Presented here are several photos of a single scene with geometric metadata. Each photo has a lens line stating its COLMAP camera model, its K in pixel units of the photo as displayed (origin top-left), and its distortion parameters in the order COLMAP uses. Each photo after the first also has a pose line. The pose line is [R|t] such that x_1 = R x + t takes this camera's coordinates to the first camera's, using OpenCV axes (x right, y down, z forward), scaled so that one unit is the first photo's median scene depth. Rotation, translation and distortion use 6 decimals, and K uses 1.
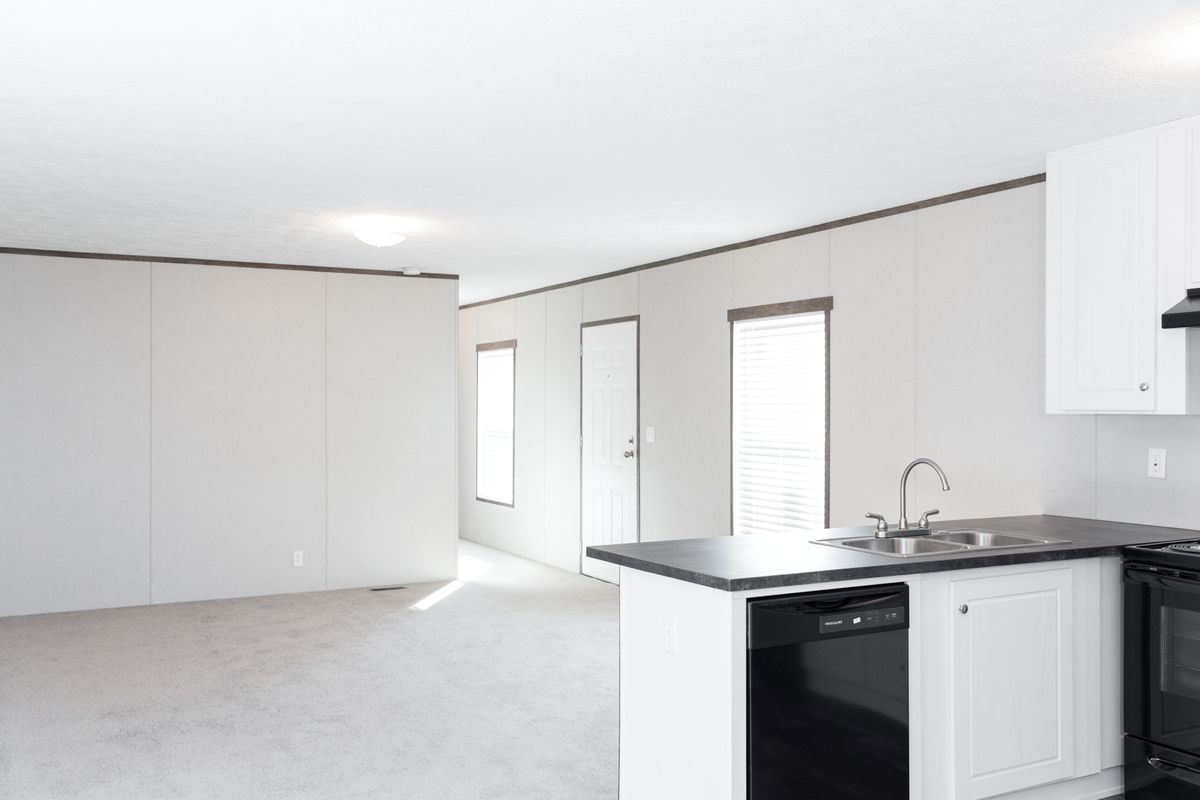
lens RADIAL K [[1085.9, 0, 600.4], [0, 1085.9, 423.3], [0, 0, 1]] dist [0.000308, 0.006650]
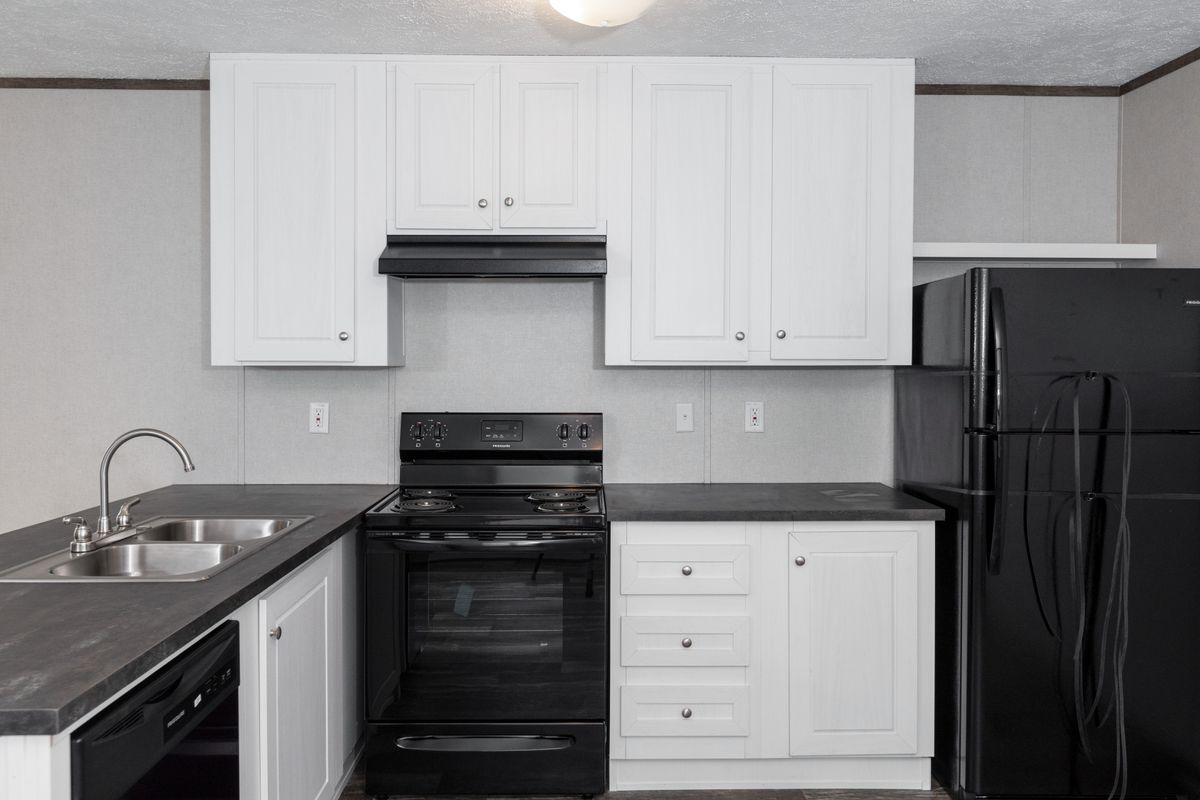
lens RADIAL K [[924.0, 0, 598.8], [0, 924.0, 380.1], [0, 0, 1]] dist [0.008262, -0.001950]
pose [[0.456537, -0.013891, 0.889596, -0.100737], [0.009464, 0.999897, 0.010756, -0.002608], [-0.889654, 0.003508, 0.456622, 0.453355]]
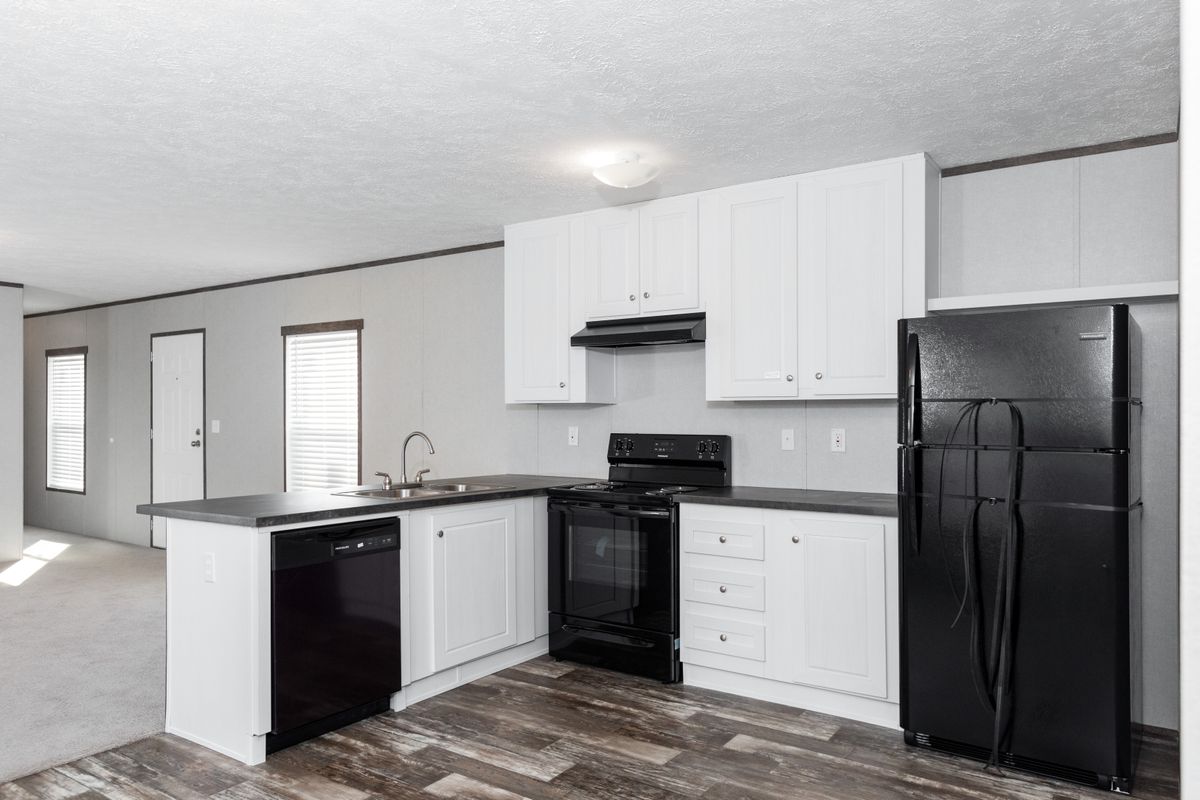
lens RADIAL K [[827.1, 0, 619.8], [0, 827.1, 424.4], [0, 0, 1]] dist [0.004485, 0.001891]
pose [[0.885606, -0.000654, 0.464437, 0.032963], [0.003613, 0.999978, -0.005482, 0.028973], [-0.464423, 0.006533, 0.885589, -0.065663]]
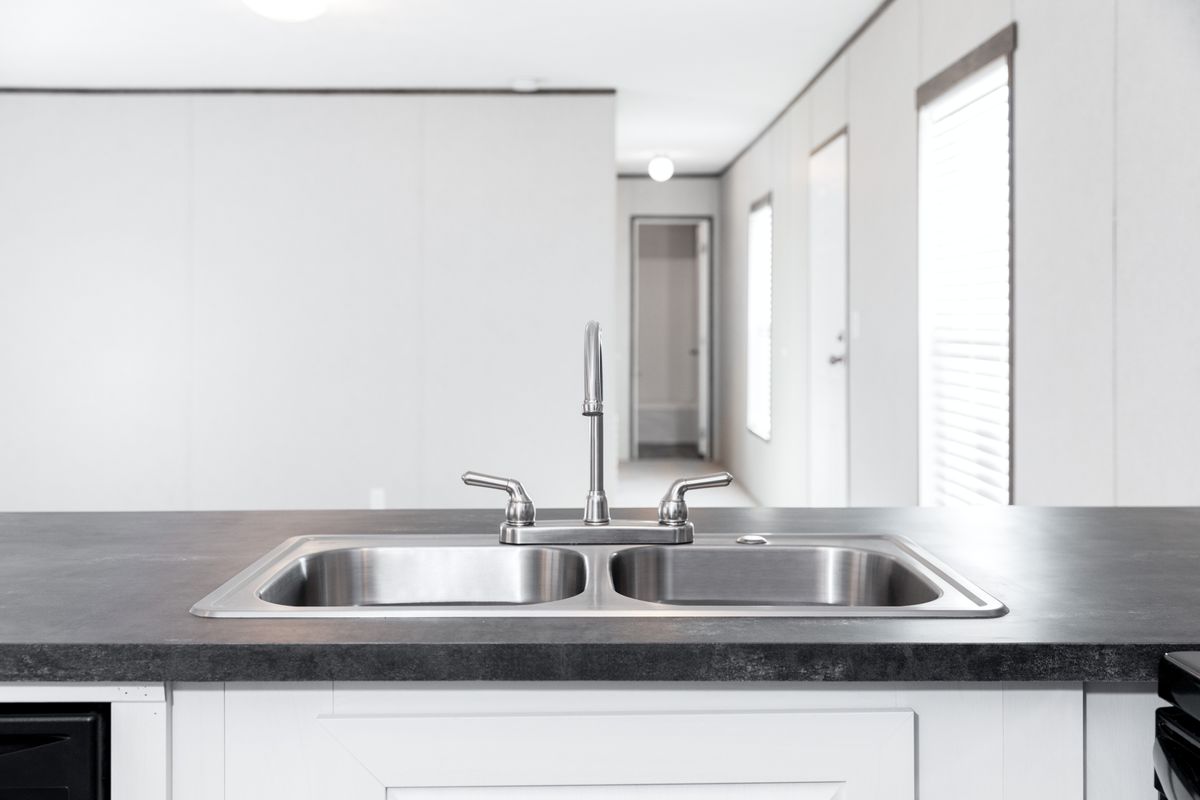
lens RADIAL K [[1288.4, 0, 601.6], [0, 1288.4, 329.0], [0, 0, 1]] dist [0.012486, 0.026629]
pose [[0.889643, 0.000486, -0.456656, 0.479314], [-0.004926, 0.999951, -0.008532, 0.037912], [0.456630, 0.009840, 0.889602, 0.631304]]
